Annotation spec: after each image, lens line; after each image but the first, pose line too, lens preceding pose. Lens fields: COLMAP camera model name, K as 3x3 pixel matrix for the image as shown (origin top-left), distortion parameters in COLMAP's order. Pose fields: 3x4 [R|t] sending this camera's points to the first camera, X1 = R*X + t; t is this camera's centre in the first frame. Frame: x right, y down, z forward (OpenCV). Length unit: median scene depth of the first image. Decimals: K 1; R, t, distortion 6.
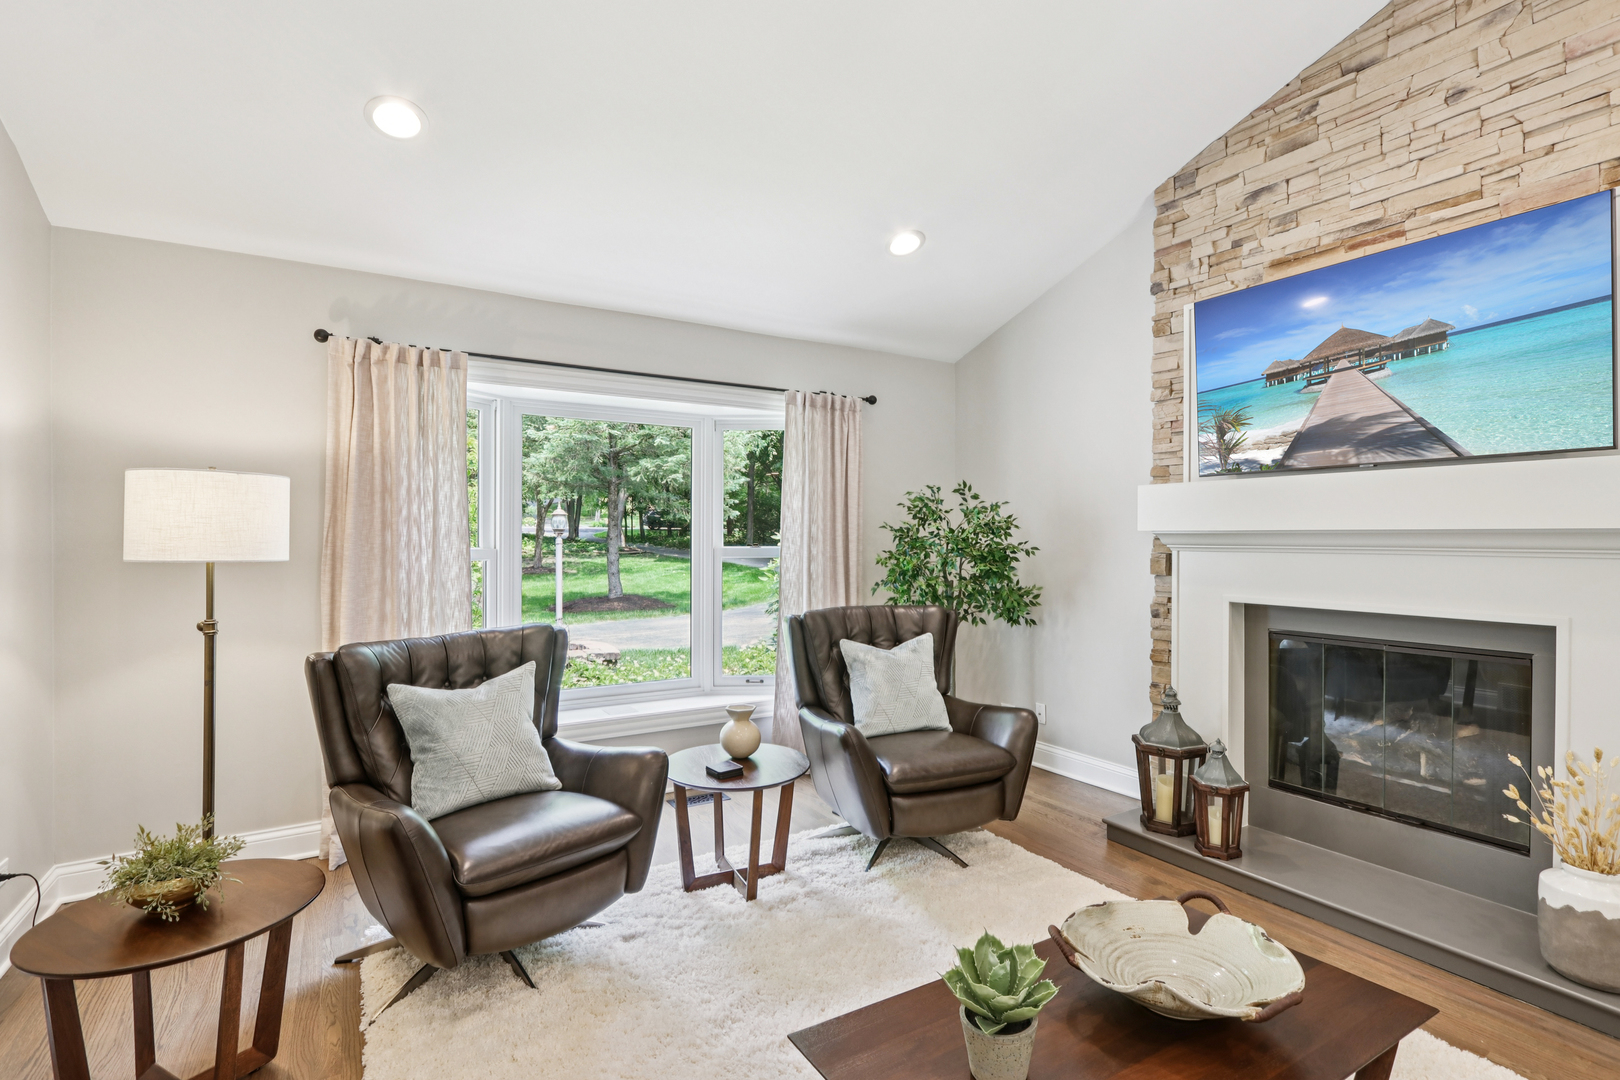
lens RADIAL K [[770.8, 0, 818.0], [0, 770.8, 549.3], [0, 0, 1]] dist [-0.022406, 0.006655]
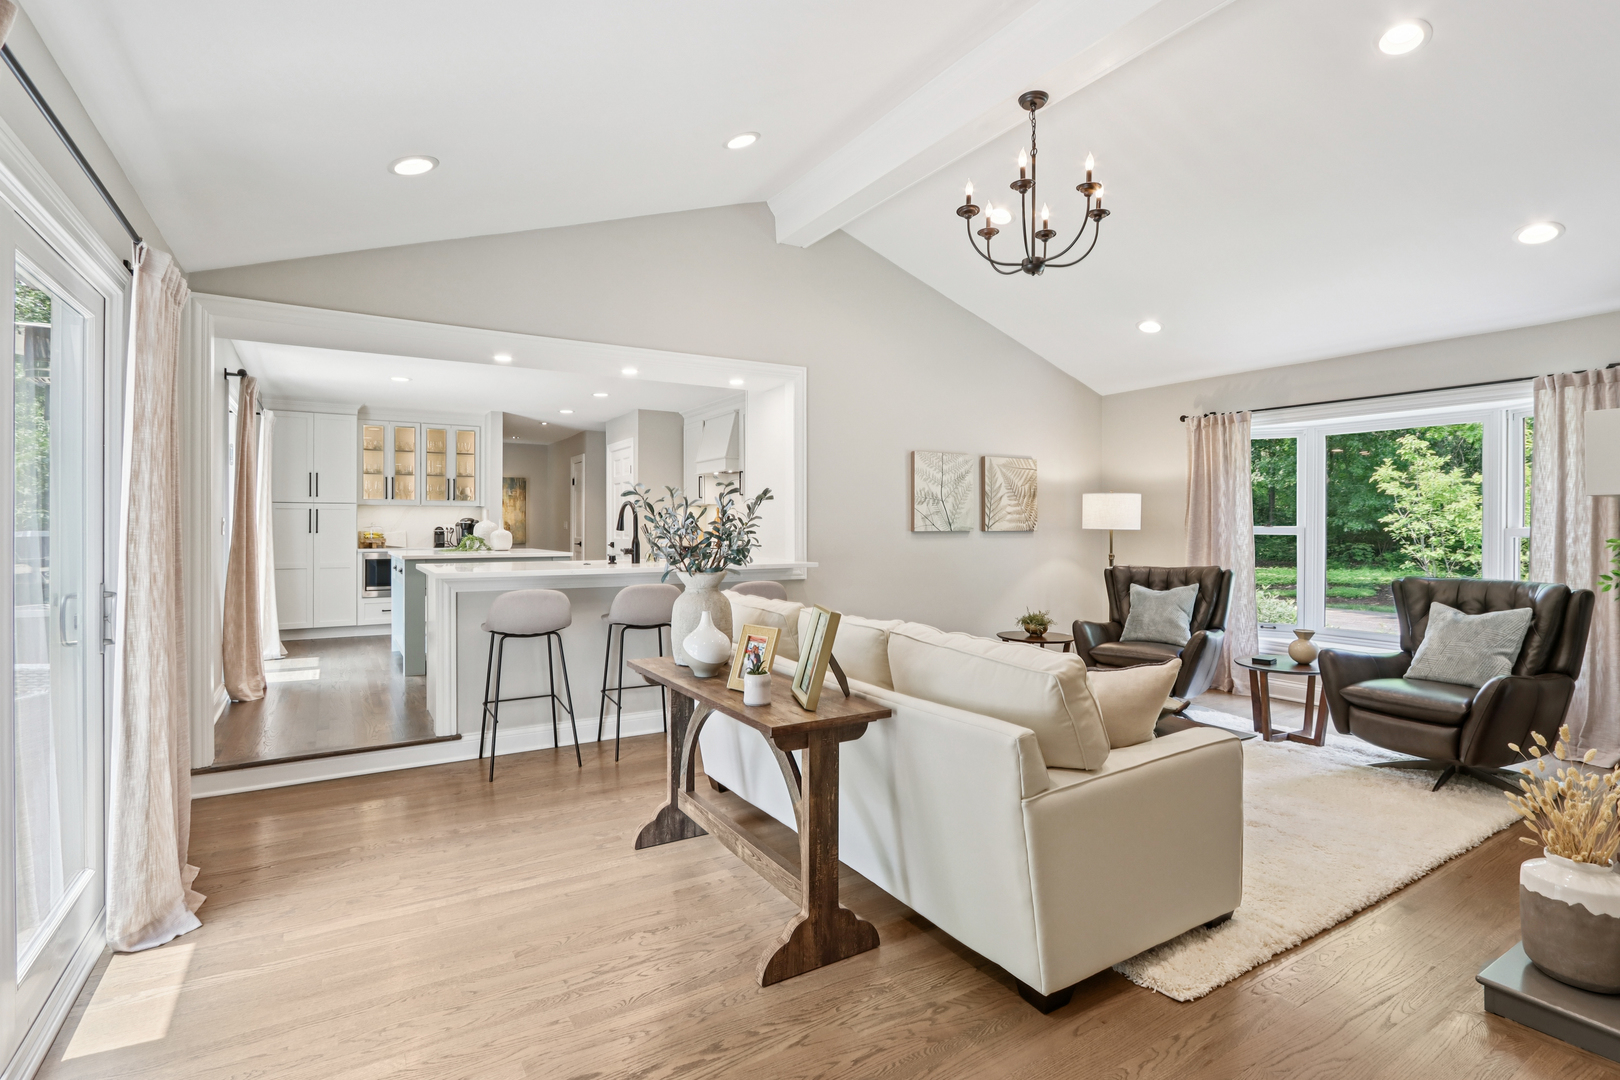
lens RADIAL K [[770.8, 0, 813.4], [0, 770.8, 539.0], [0, 0, 1]] dist [-0.022406, 0.006655]
pose [[0.008203, 0.019554, -0.999775, 1.251243], [-0.009758, 0.999763, 0.019474, 0.004311], [0.999919, 0.009596, 0.008392, 0.020211]]
